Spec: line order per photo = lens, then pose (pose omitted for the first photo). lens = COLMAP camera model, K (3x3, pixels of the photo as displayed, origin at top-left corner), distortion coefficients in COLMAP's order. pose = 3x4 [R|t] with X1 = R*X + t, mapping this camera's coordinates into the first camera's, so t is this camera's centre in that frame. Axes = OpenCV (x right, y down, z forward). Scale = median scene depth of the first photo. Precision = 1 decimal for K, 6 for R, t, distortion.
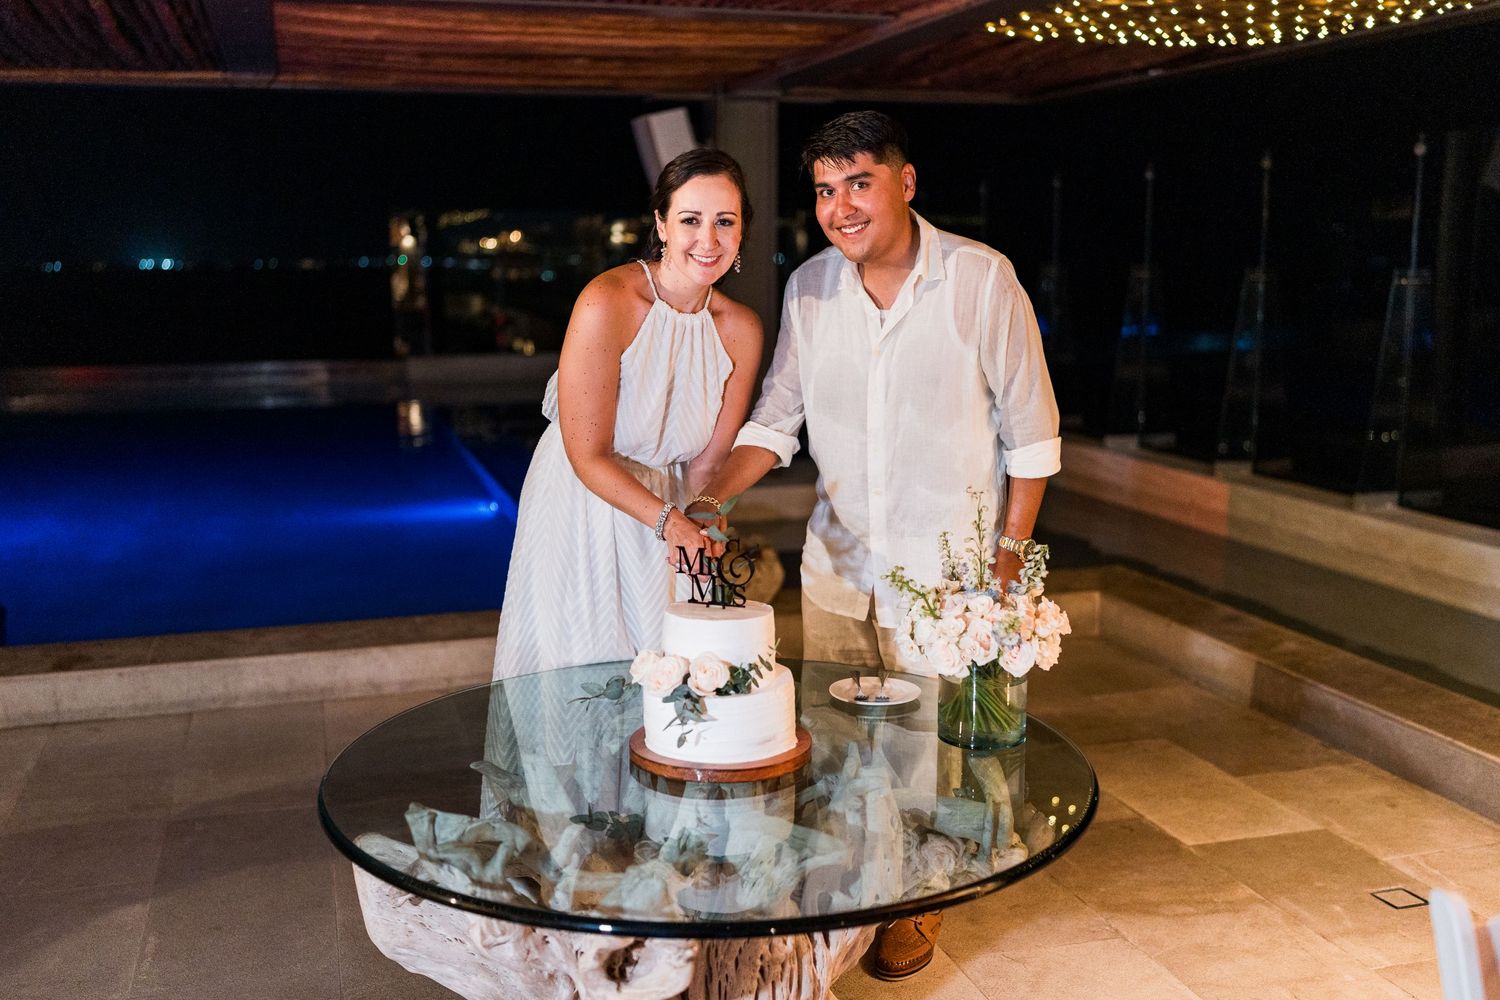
lens RADIAL K [[1523.7, 0, 750.0], [0, 1523.7, 500.0], [0, 0, 1]] dist [0.013585, 0.000030]
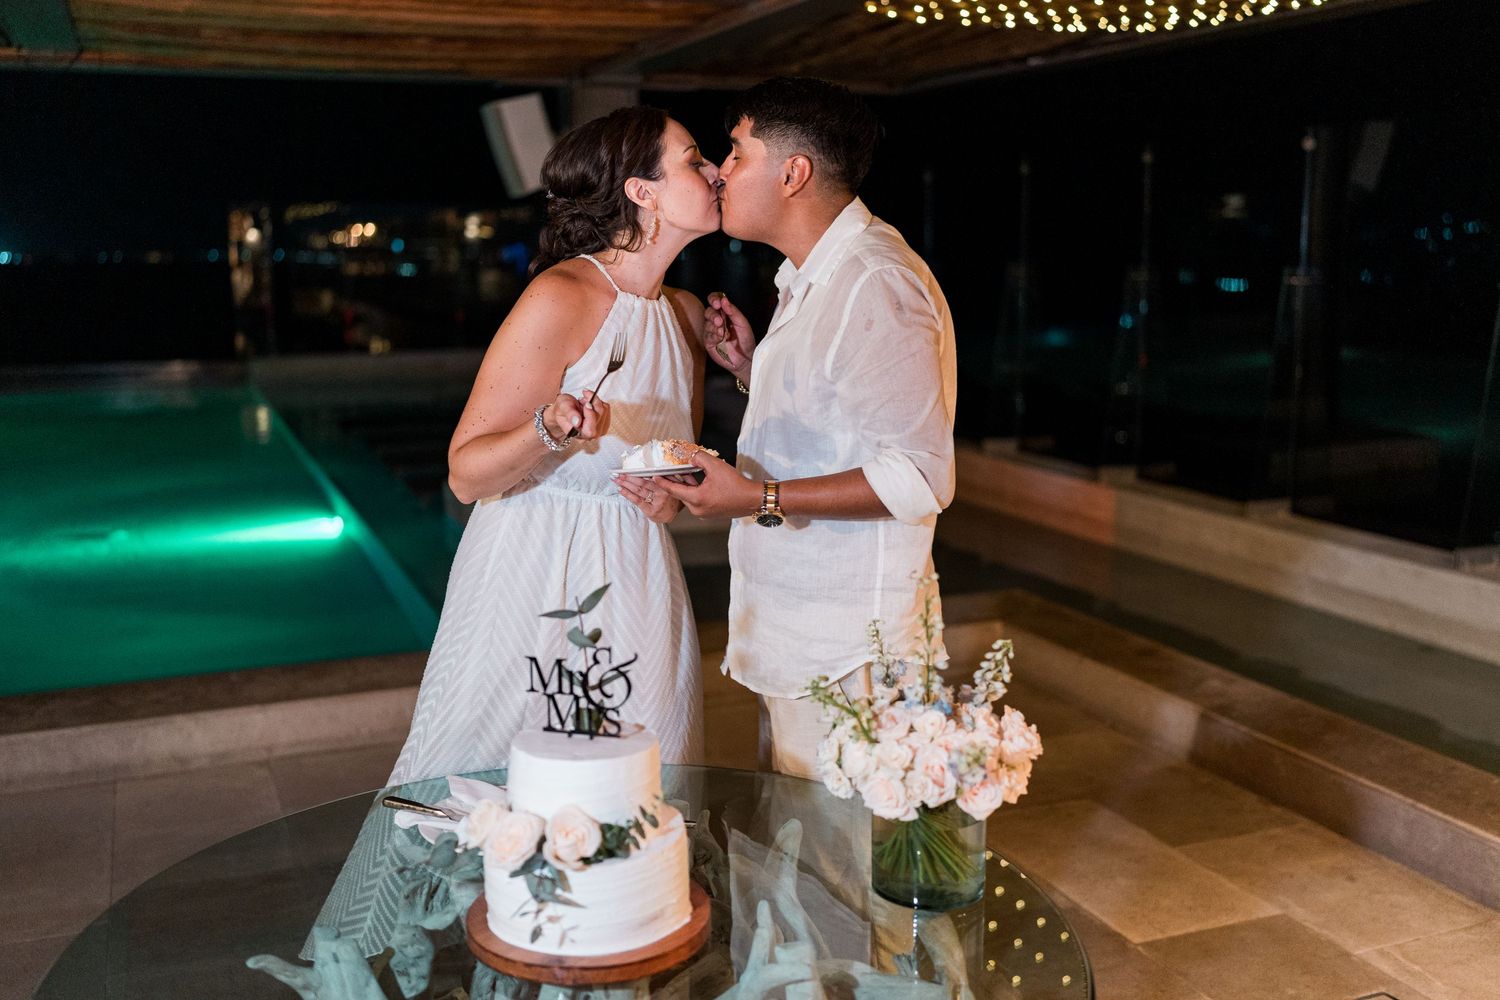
lens RADIAL K [[1495.5, 0, 751.4], [0, 1495.5, 487.0], [0, 0, 1]] dist [0.005784, -0.000859]
pose [[0.995554, -0.014987, 0.092994, -0.003028], [0.015064, 0.999887, -0.000129, -0.028932], [-0.092982, 0.001529, 0.995667, 0.148621]]
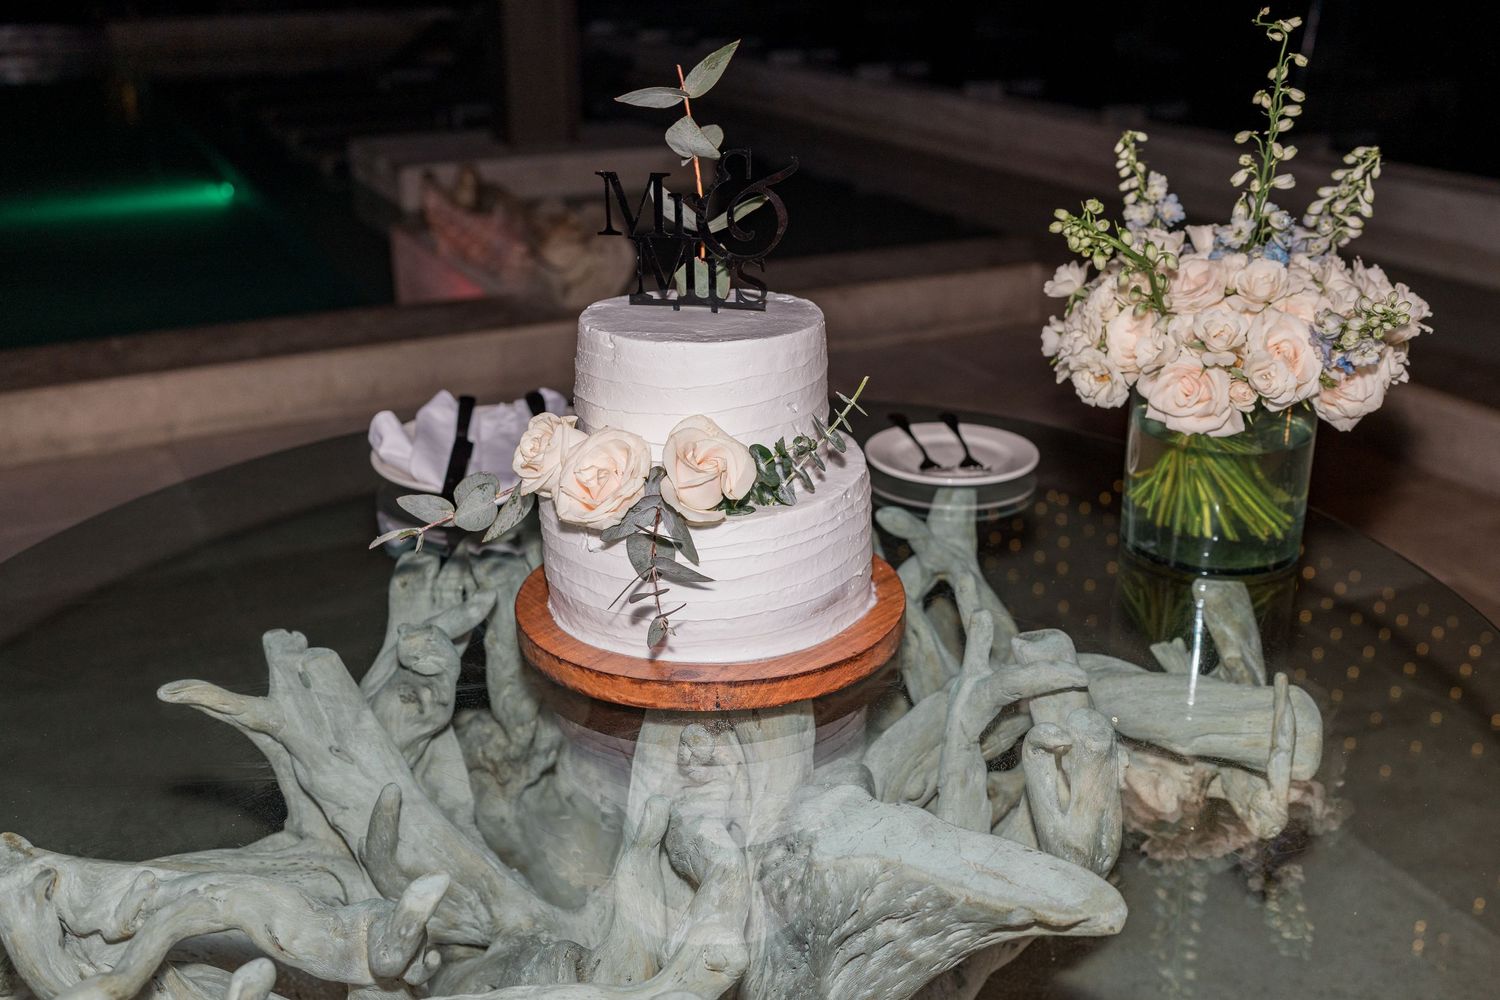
lens RADIAL K [[1523.7, 0, 750.0], [0, 1523.7, 500.0], [0, 0, 1]] dist [0.013585, 0.000030]
pose [[0.988100, -0.060412, 0.141451, -0.041309], [0.031022, 0.979013, 0.201422, 0.020319], [-0.150651, -0.194637, 0.969237, 0.316962]]
